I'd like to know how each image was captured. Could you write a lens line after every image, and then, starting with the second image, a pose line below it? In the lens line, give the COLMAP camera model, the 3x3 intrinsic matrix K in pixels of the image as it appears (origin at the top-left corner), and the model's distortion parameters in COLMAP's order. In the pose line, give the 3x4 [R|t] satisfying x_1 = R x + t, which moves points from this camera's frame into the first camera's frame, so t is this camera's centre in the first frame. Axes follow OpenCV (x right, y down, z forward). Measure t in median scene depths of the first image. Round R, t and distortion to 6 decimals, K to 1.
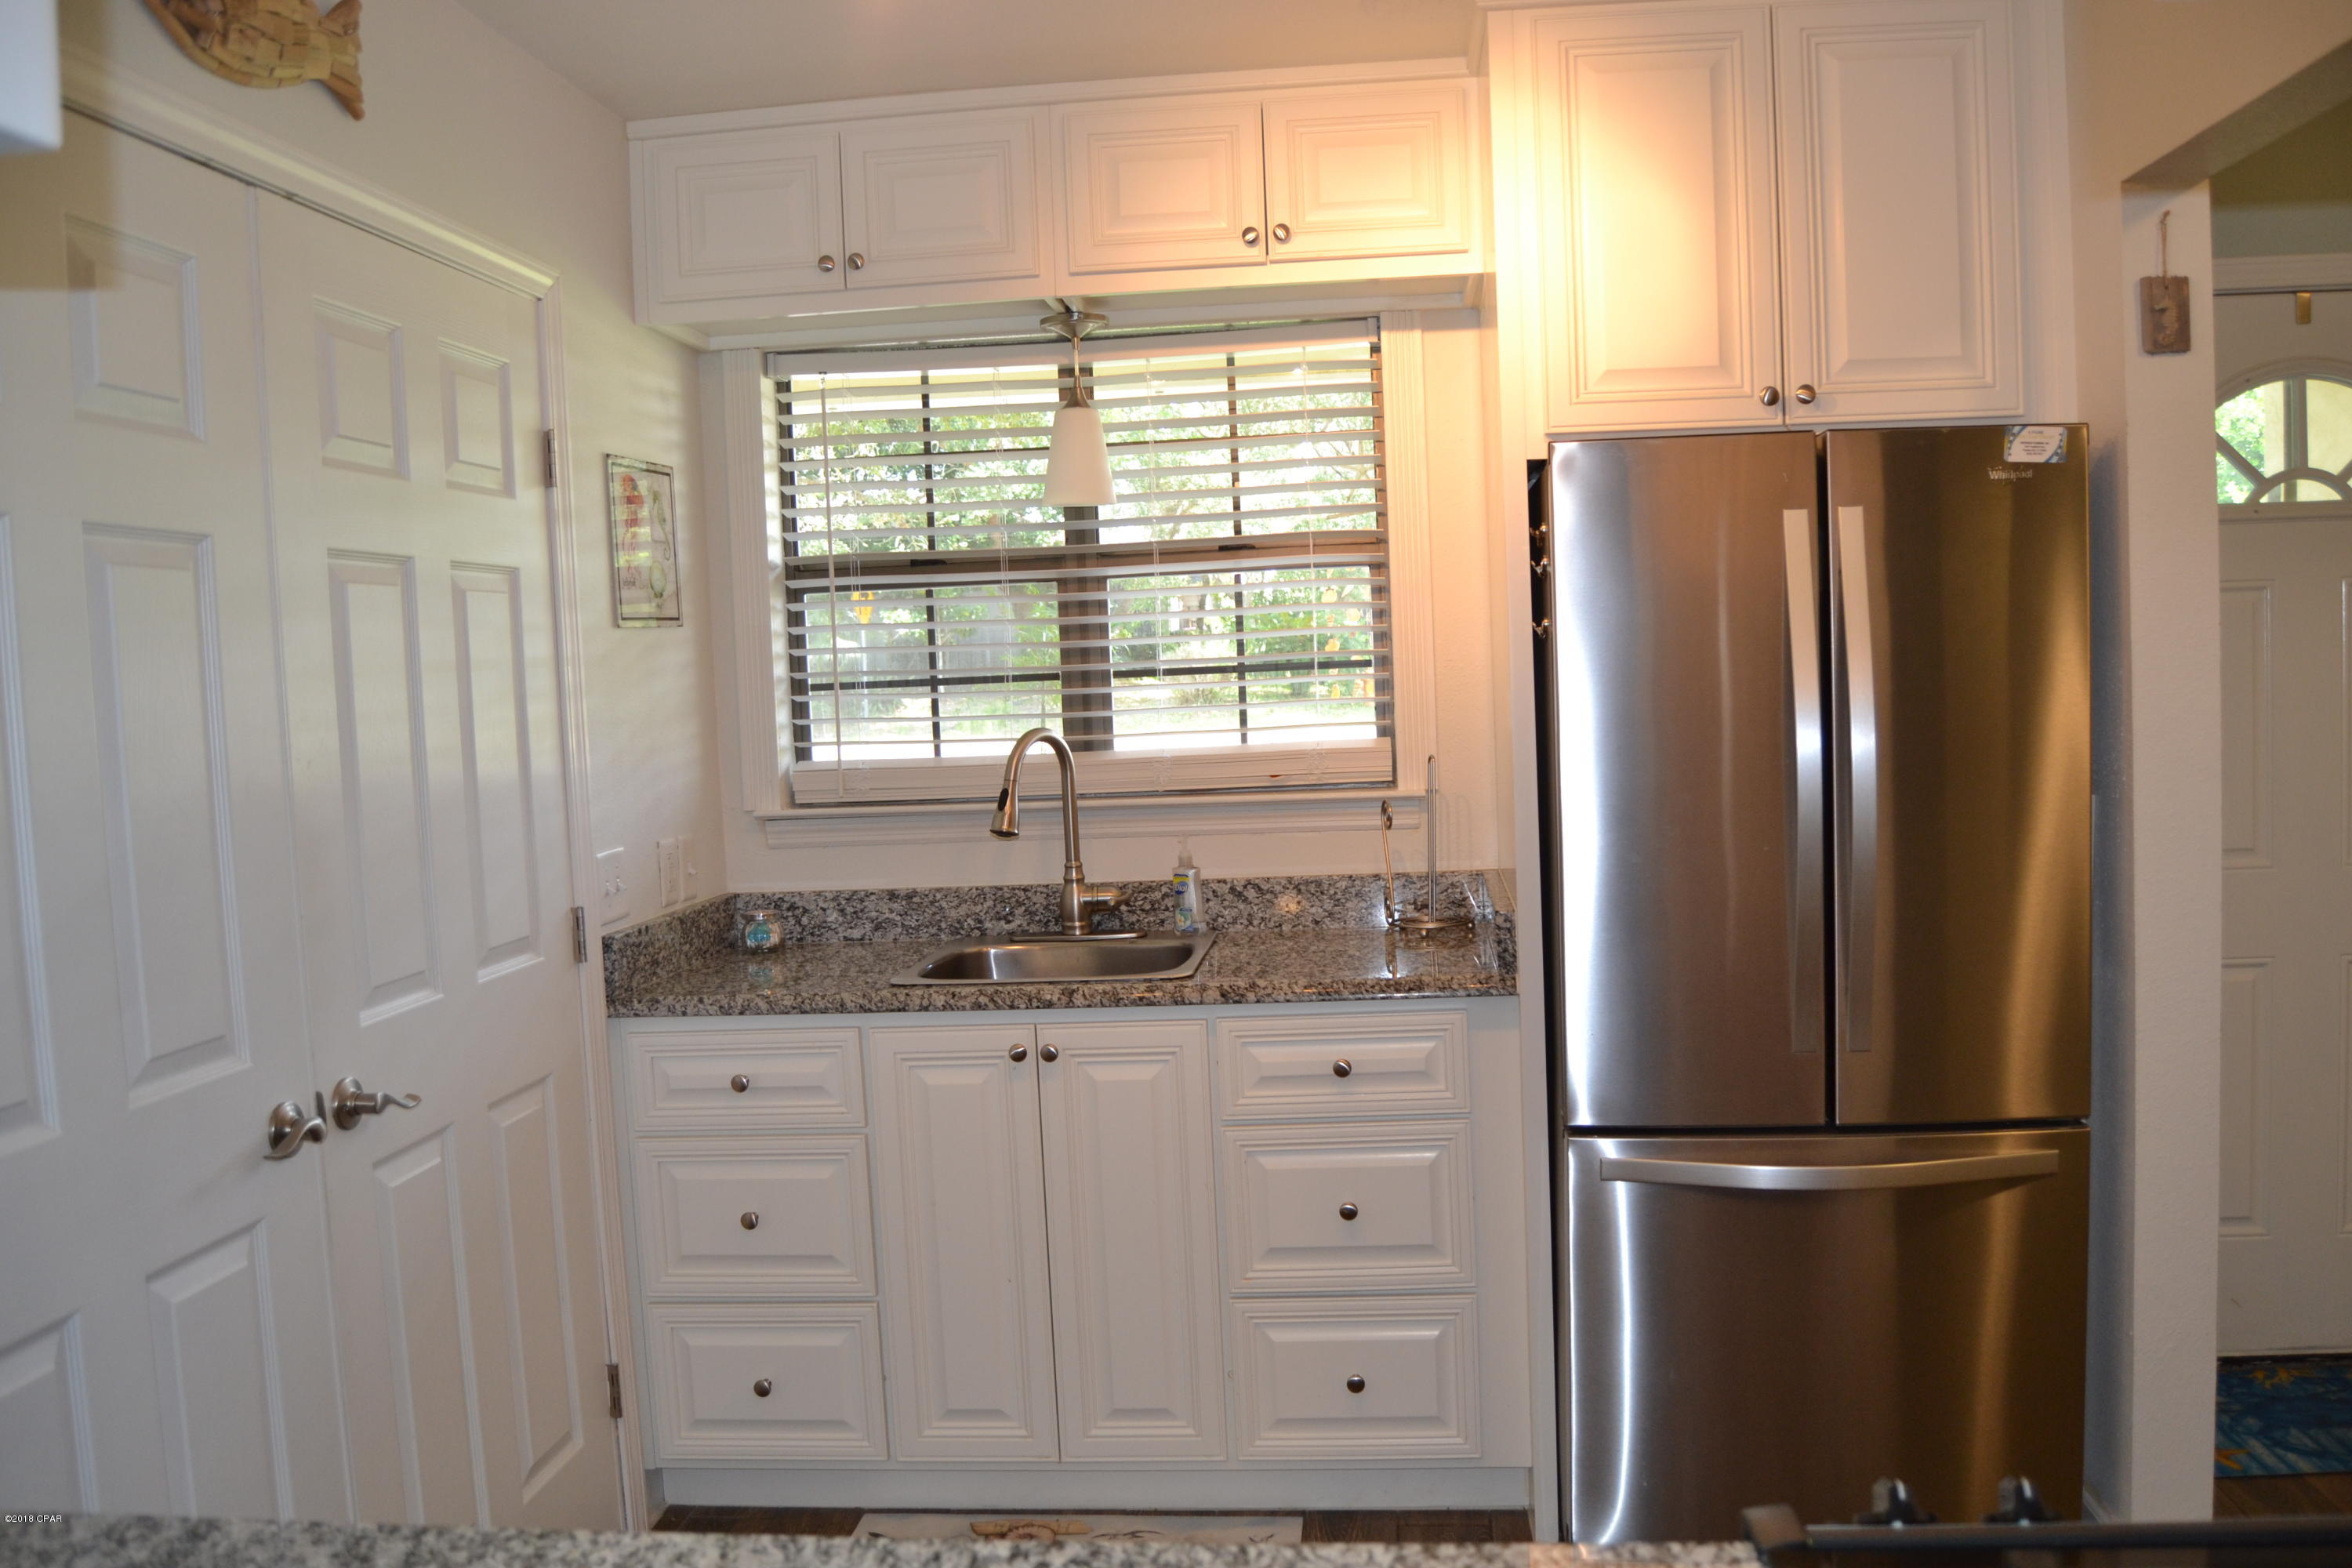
lens RADIAL K [[1870.8, 0, 1198.2], [0, 1870.8, 781.2], [0, 0, 1]] dist [-0.097983, 0.045544]
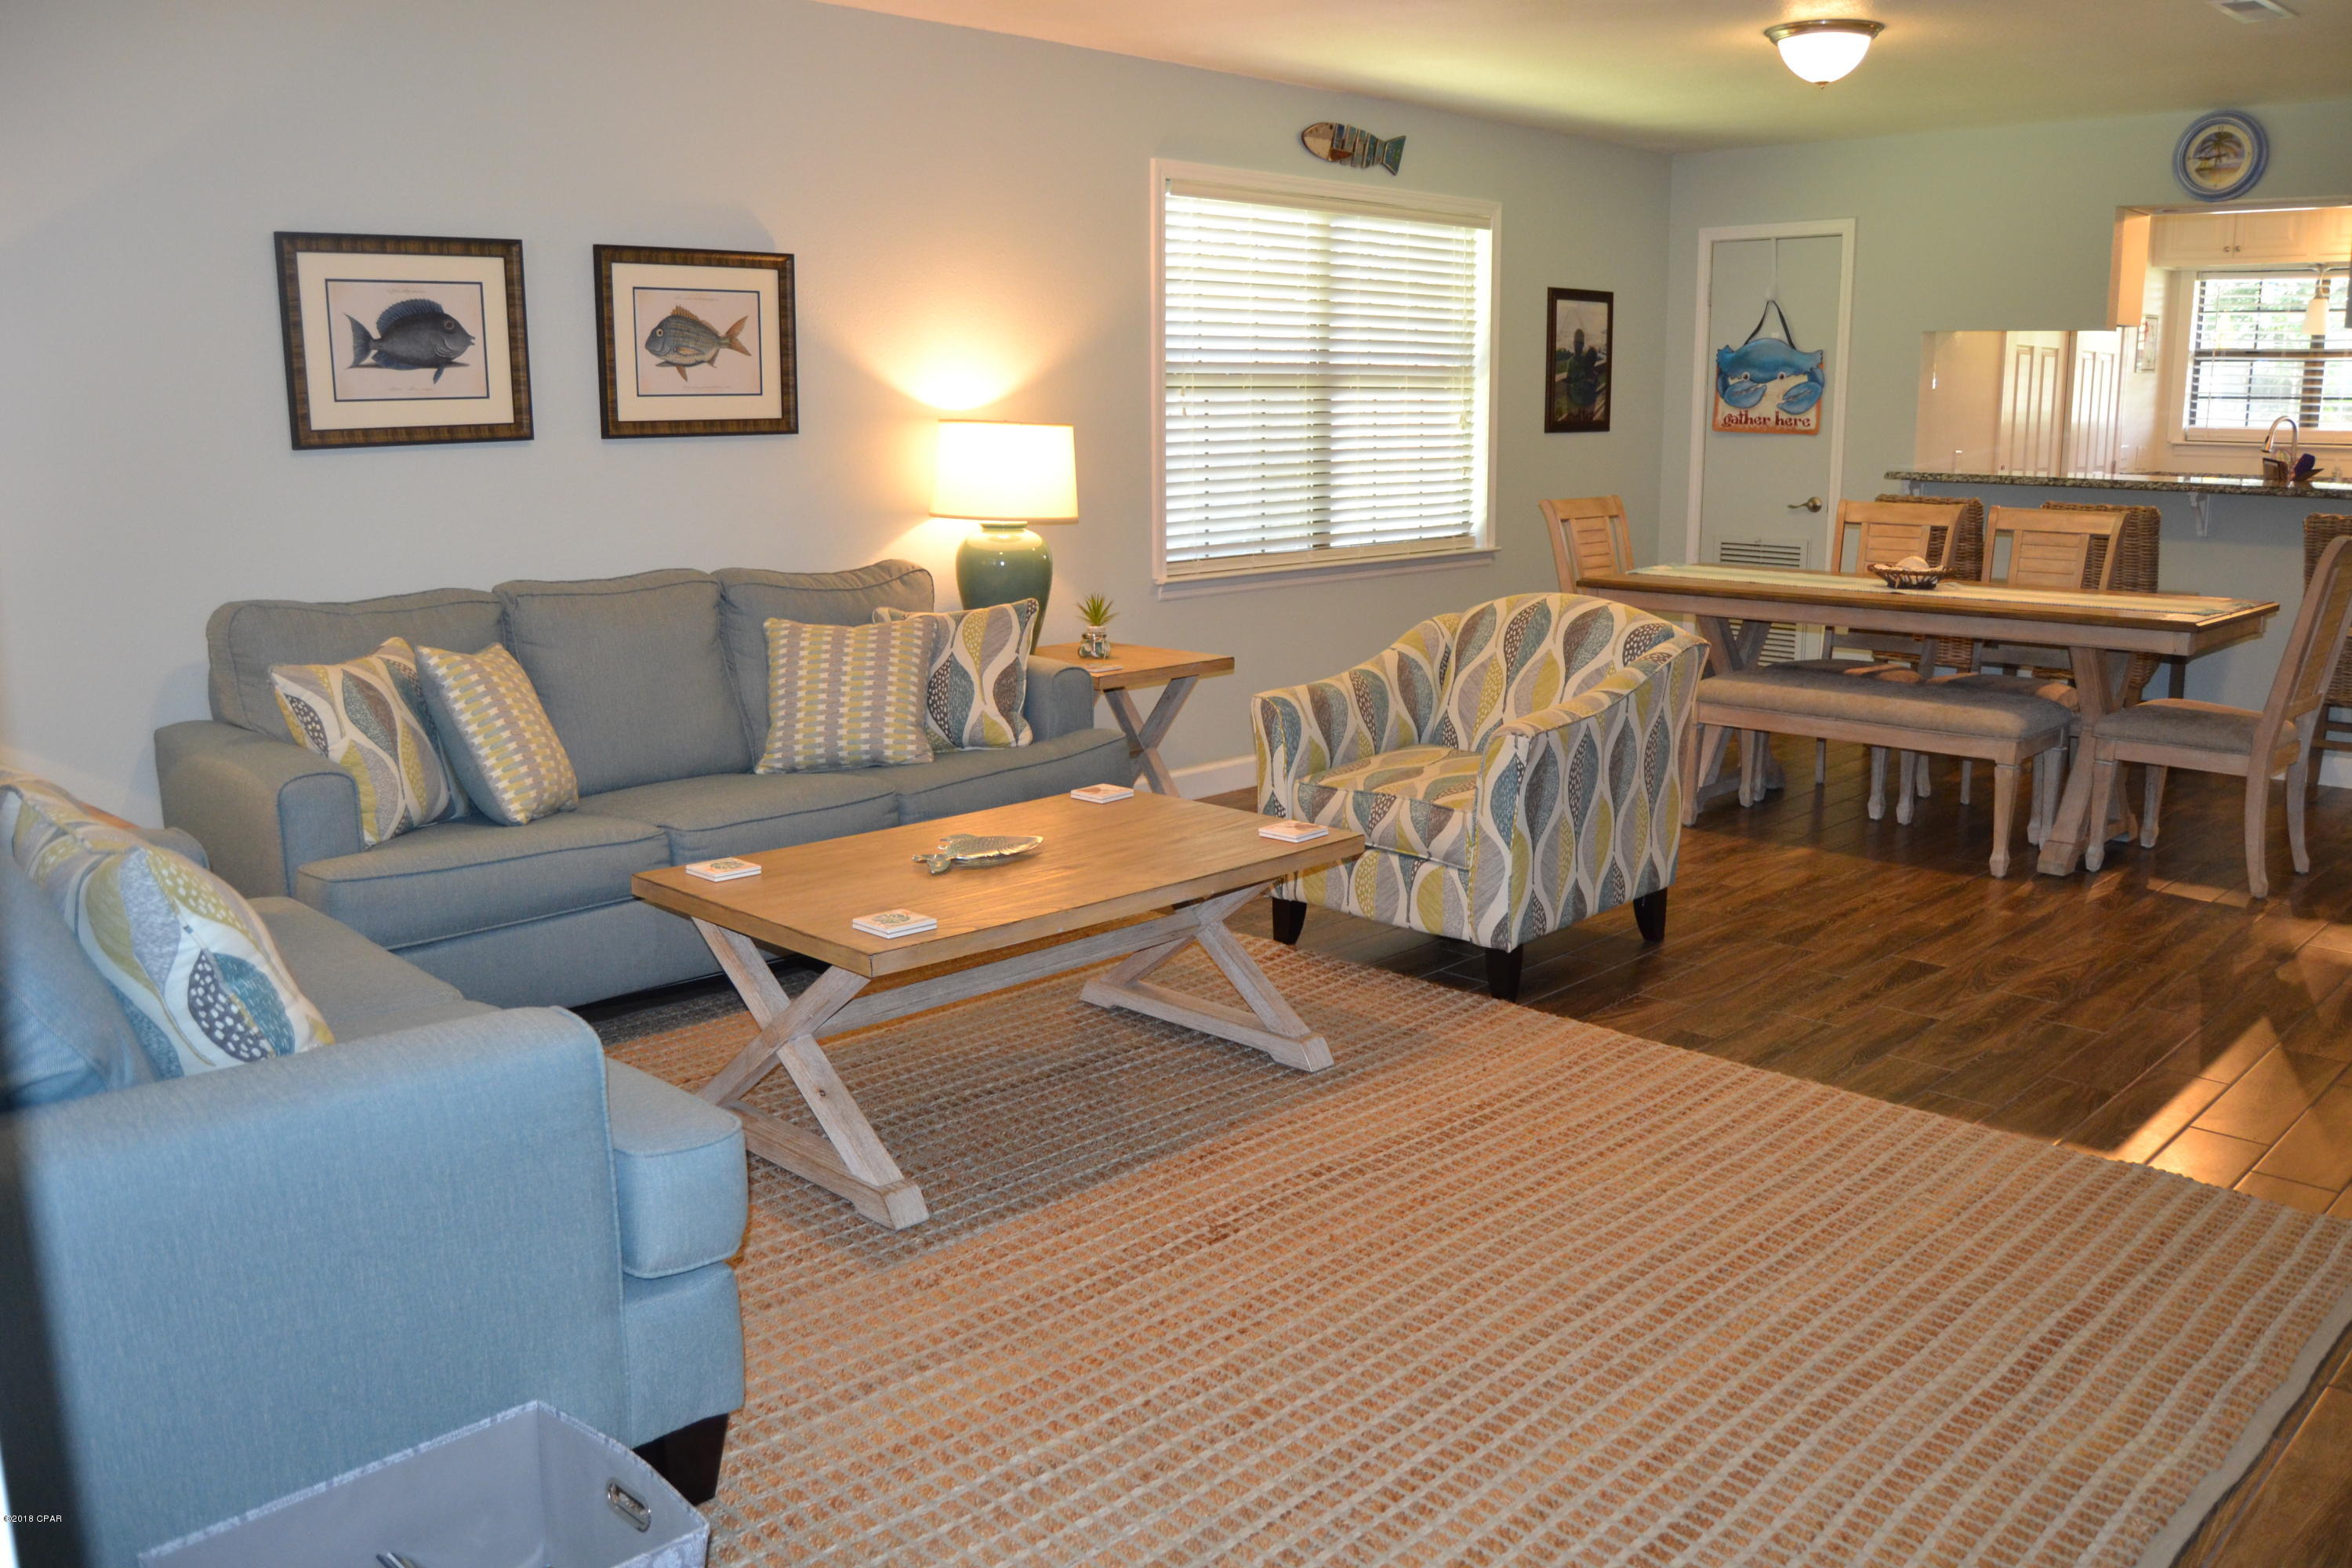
lens RADIAL K [[1870.8, 0, 1207.2], [0, 1870.8, 786.1], [0, 0, 1]] dist [-0.097983, 0.045544]
pose [[0.780629, 0.163729, -0.603167, 0.365069], [-0.071319, 0.982108, 0.174288, 0.151917], [0.620912, -0.093037, 0.778340, -2.076207]]
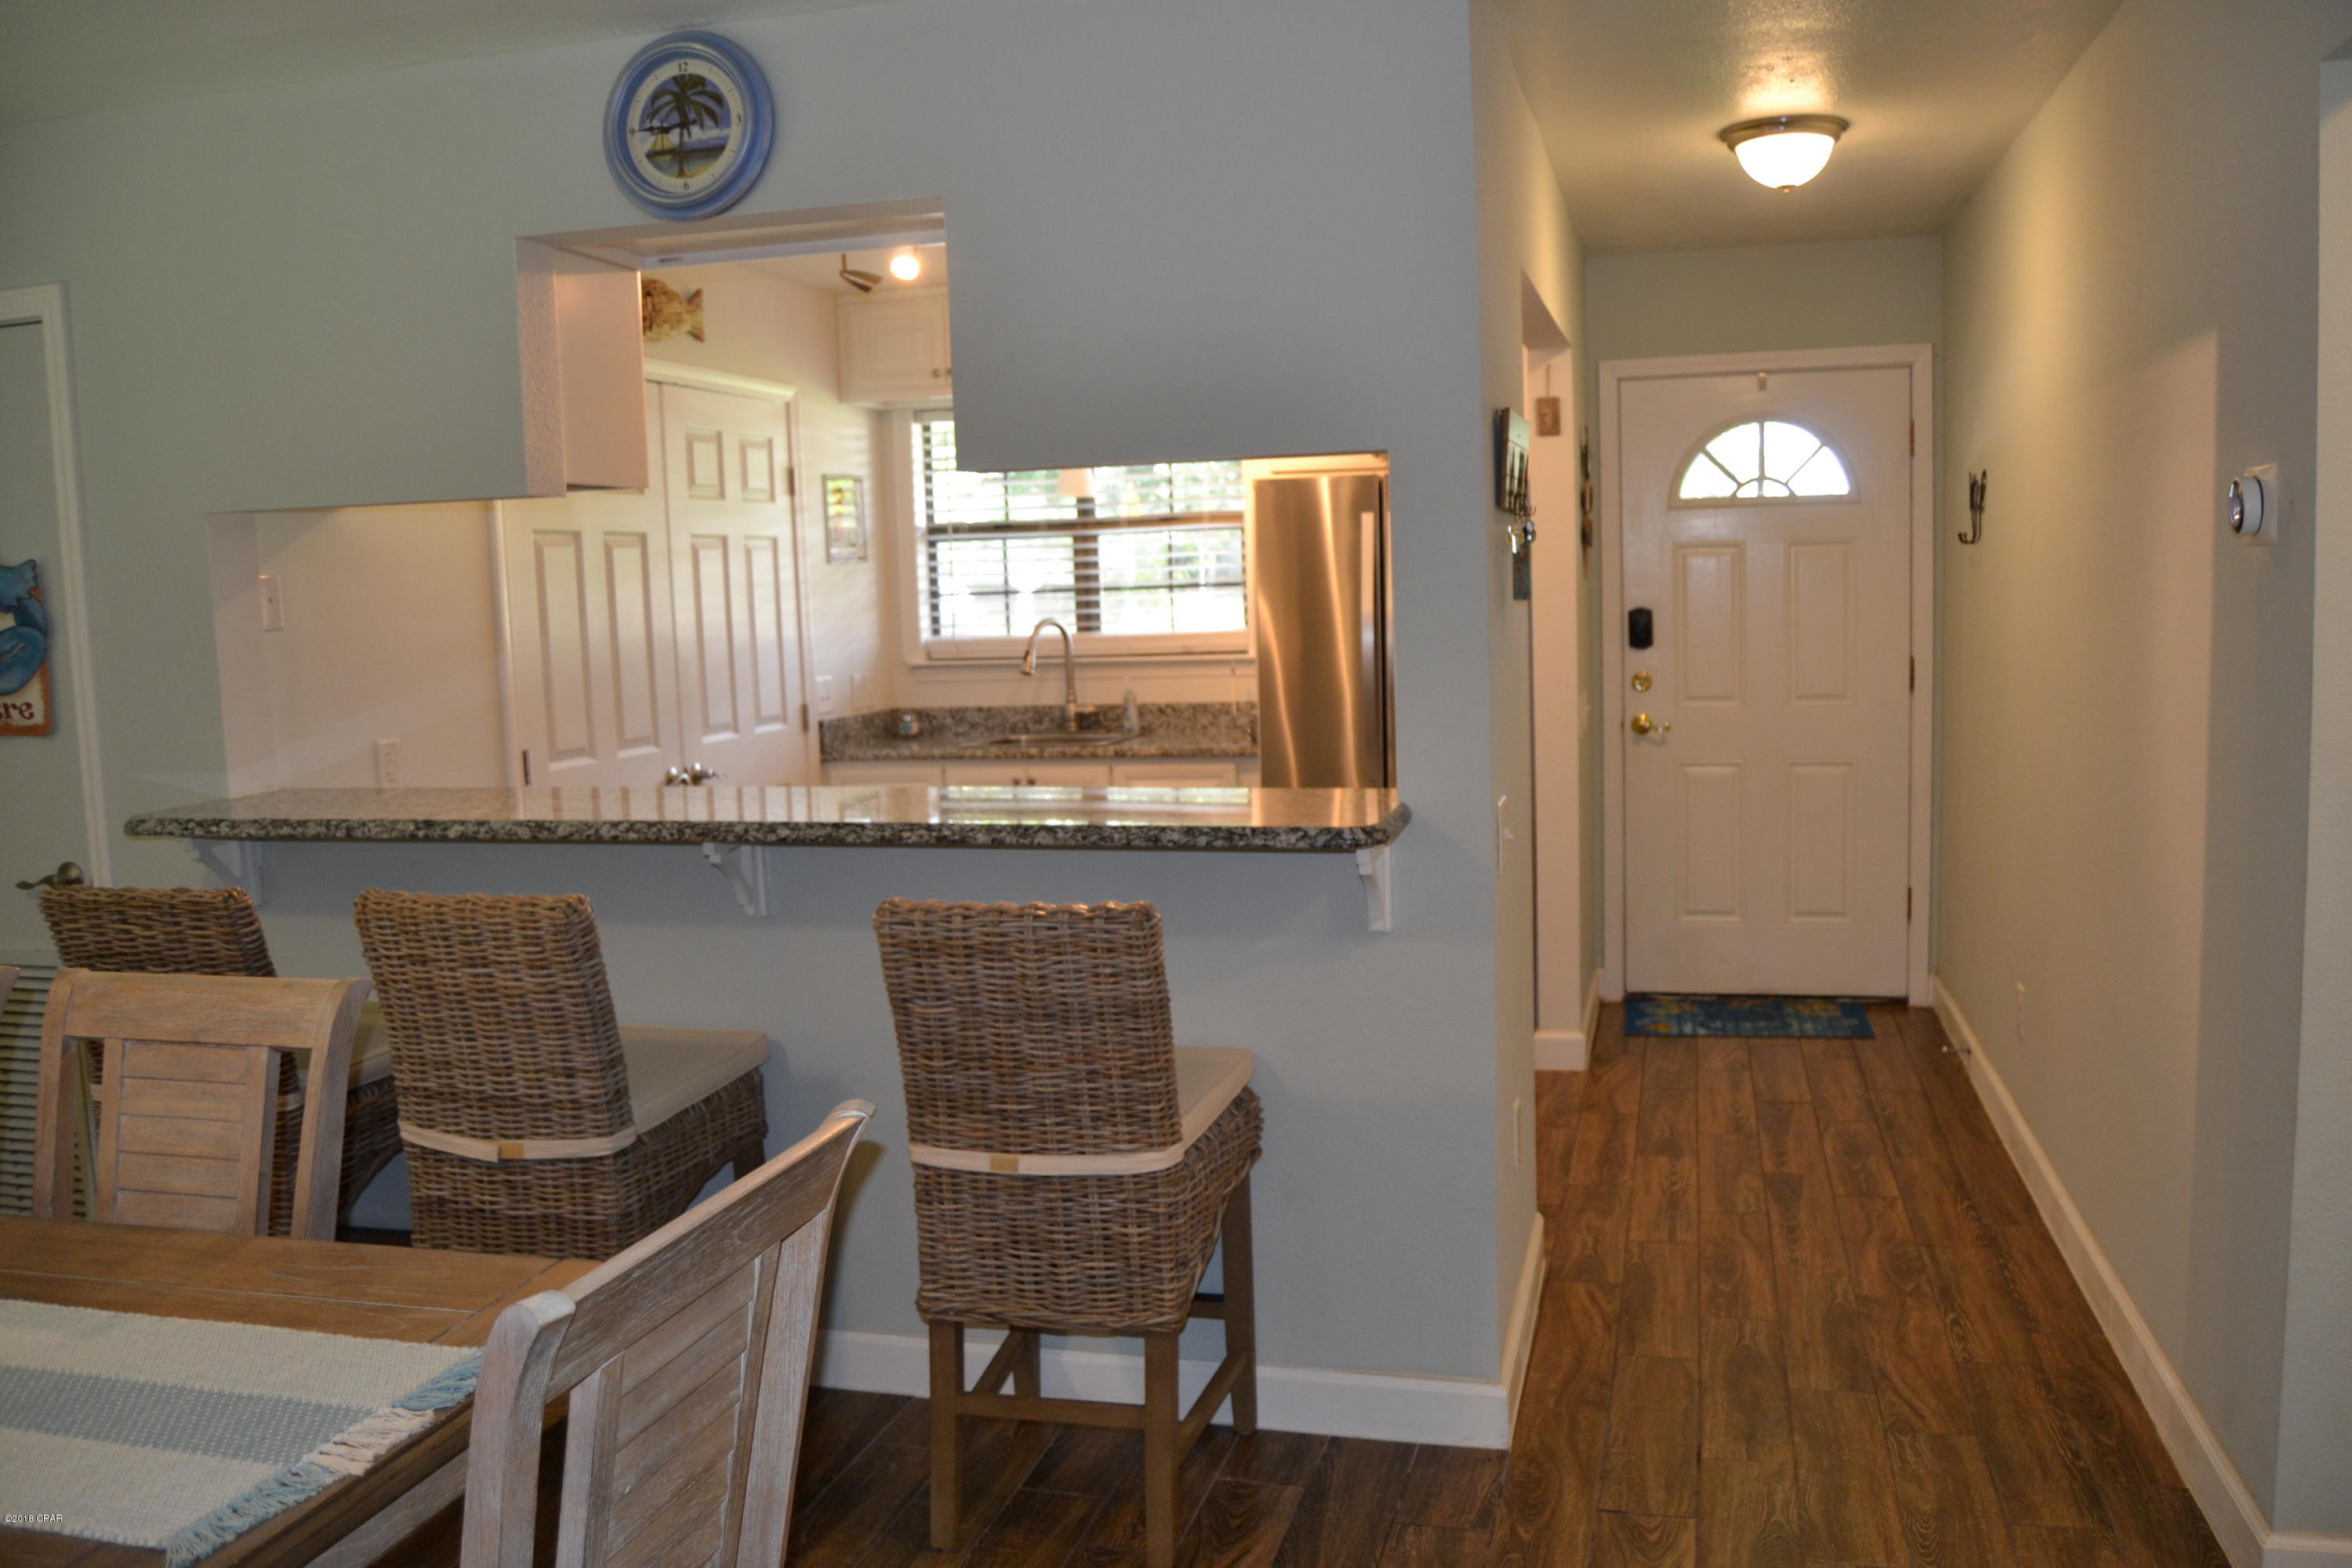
lens RADIAL K [[1870.8, 0, 1215.0], [0, 1870.8, 777.3], [0, 0, 1]] dist [-0.097983, 0.045544]
pose [[0.988353, 0.024079, -0.150262, 0.345900], [-0.016898, 0.998661, 0.048888, 0.034641], [0.151238, -0.045779, 0.987437, -0.788129]]
